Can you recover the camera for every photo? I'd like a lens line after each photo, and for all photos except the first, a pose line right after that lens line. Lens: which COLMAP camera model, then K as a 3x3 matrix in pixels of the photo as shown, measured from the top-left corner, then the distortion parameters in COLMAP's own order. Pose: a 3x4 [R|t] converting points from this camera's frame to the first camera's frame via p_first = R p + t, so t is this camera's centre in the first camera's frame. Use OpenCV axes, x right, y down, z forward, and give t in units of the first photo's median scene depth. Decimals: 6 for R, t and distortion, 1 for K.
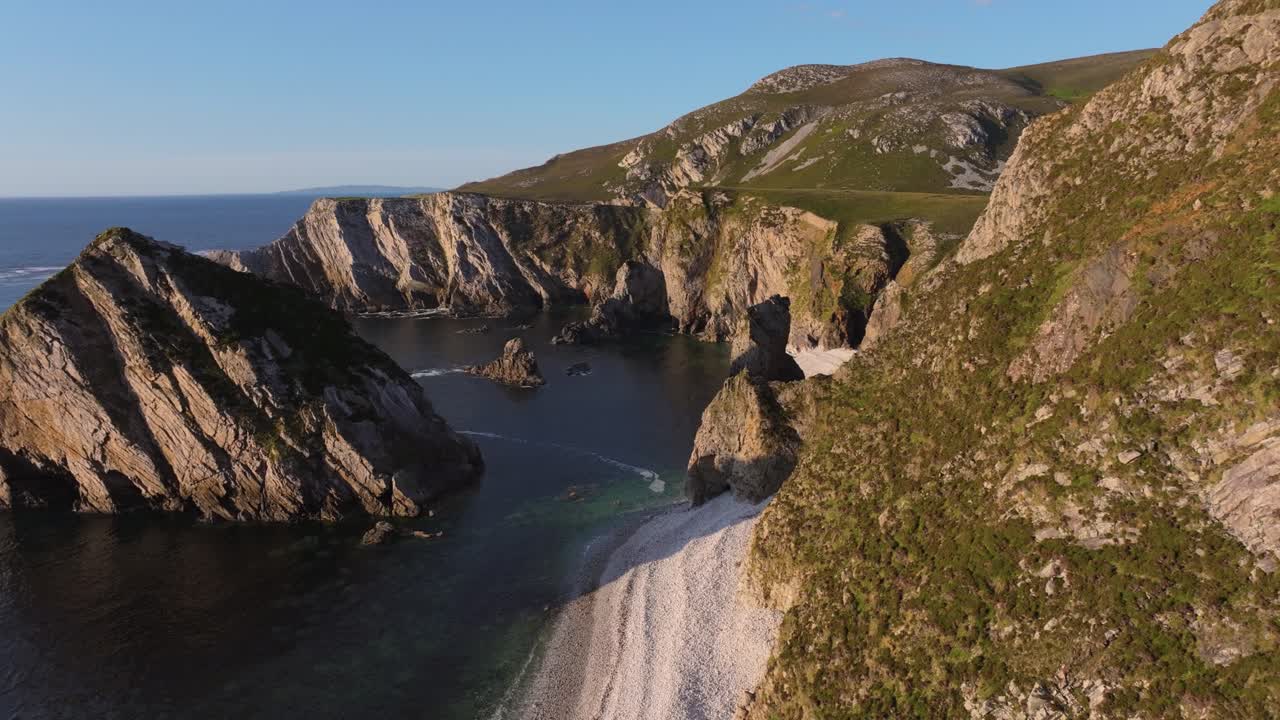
lens RADIAL K [[884.9, 0, 640.0], [0, 884.9, 360.0], [0, 0, 1]] dist [0.008839, -0.006223]
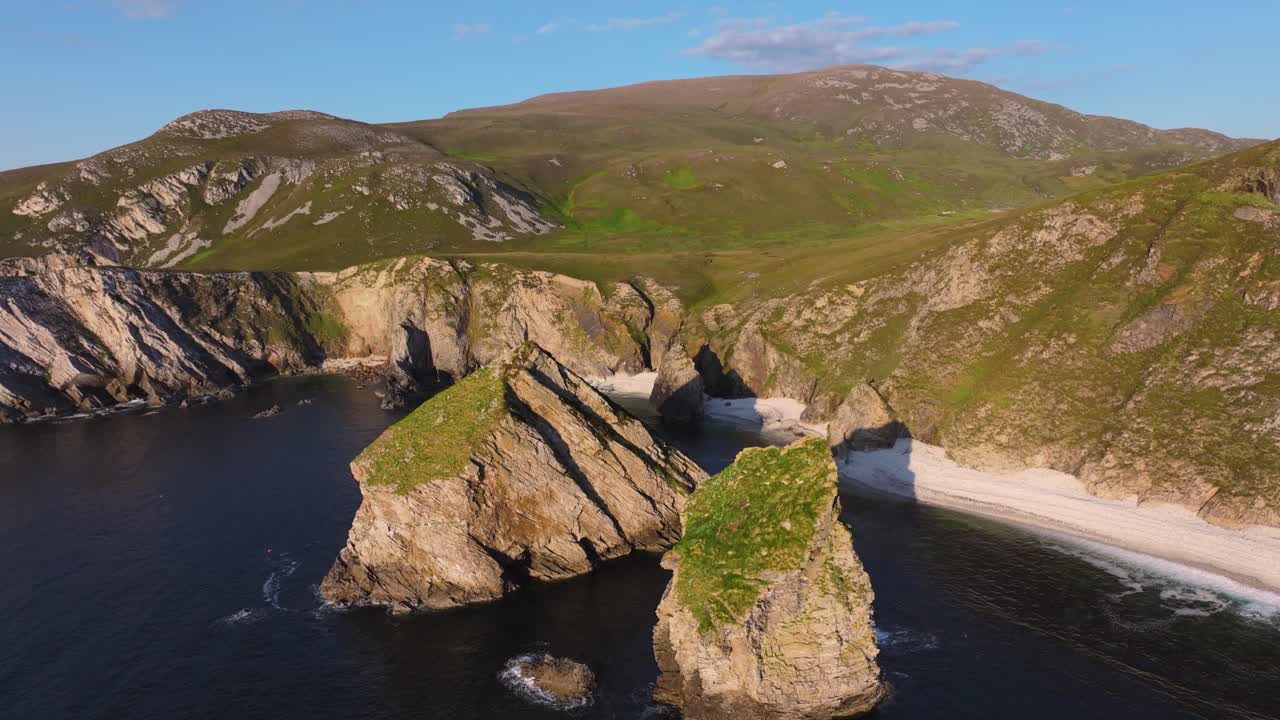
lens RADIAL K [[884.9, 0, 640.0], [0, 884.9, 360.0], [0, 0, 1]] dist [0.008839, -0.006223]
pose [[0.668345, -0.127301, 0.732878, -0.508868], [0.147574, 0.988355, 0.037097, -0.054528], [-0.729066, 0.083360, 0.679348, 0.034448]]
